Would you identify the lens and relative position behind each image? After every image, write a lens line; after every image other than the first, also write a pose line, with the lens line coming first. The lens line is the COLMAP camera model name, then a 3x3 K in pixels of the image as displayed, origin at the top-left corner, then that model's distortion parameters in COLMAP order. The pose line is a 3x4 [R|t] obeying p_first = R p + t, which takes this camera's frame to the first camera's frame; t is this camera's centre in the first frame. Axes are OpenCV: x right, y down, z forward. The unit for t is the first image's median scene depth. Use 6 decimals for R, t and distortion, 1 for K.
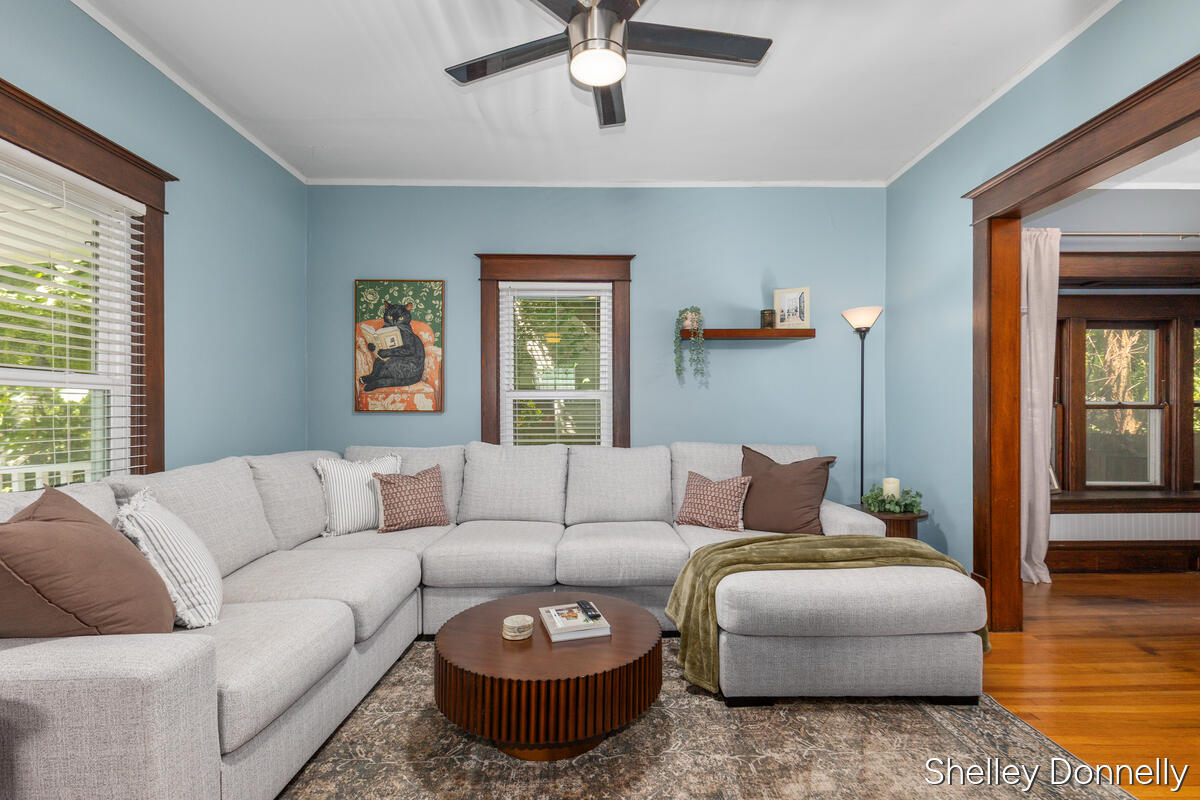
lens RADIAL K [[544.6, 0, 608.2], [0, 544.6, 413.9], [0, 0, 1]] dist [0.007990, -0.000603]
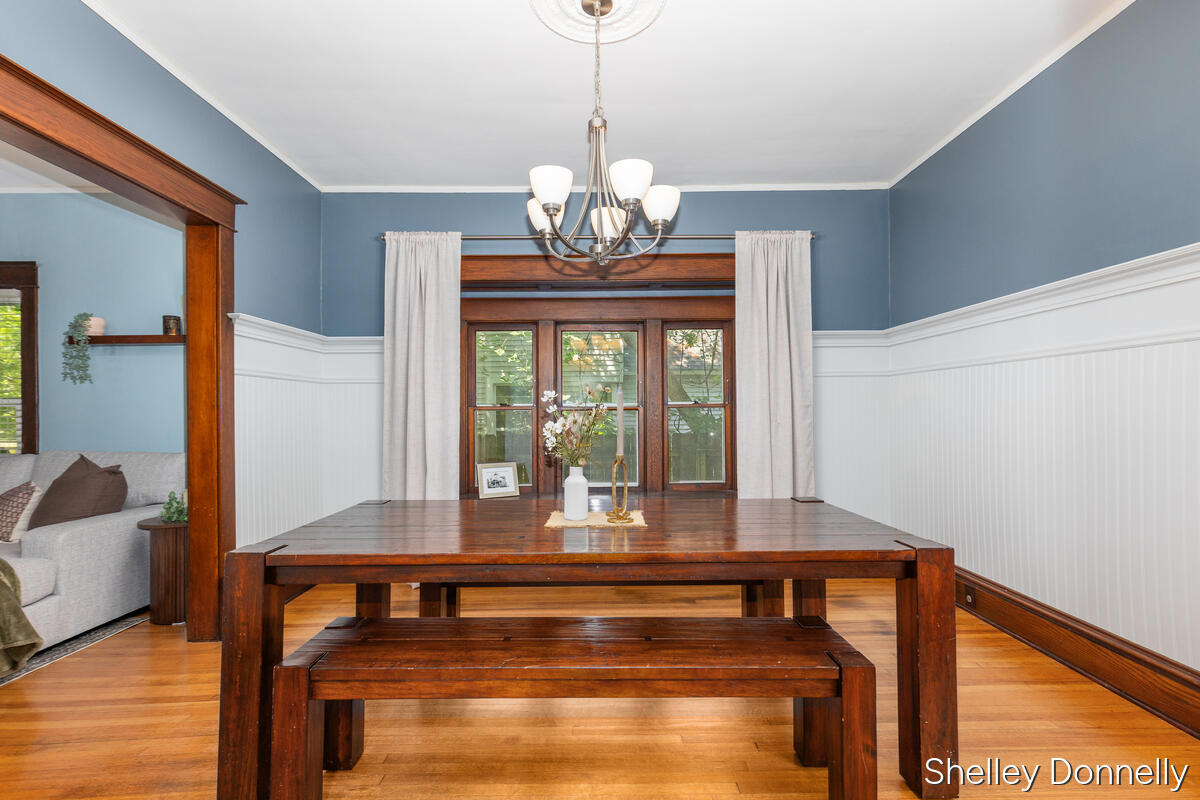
lens RADIAL K [[544.6, 0, 600.5], [0, 544.6, 404.5], [0, 0, 1]] dist [0.007990, -0.000603]
pose [[0.999871, -0.011807, -0.010928, 1.112607], [0.011645, 0.999823, -0.014755, -0.005895], [0.011100, 0.014625, 0.999831, 0.009998]]
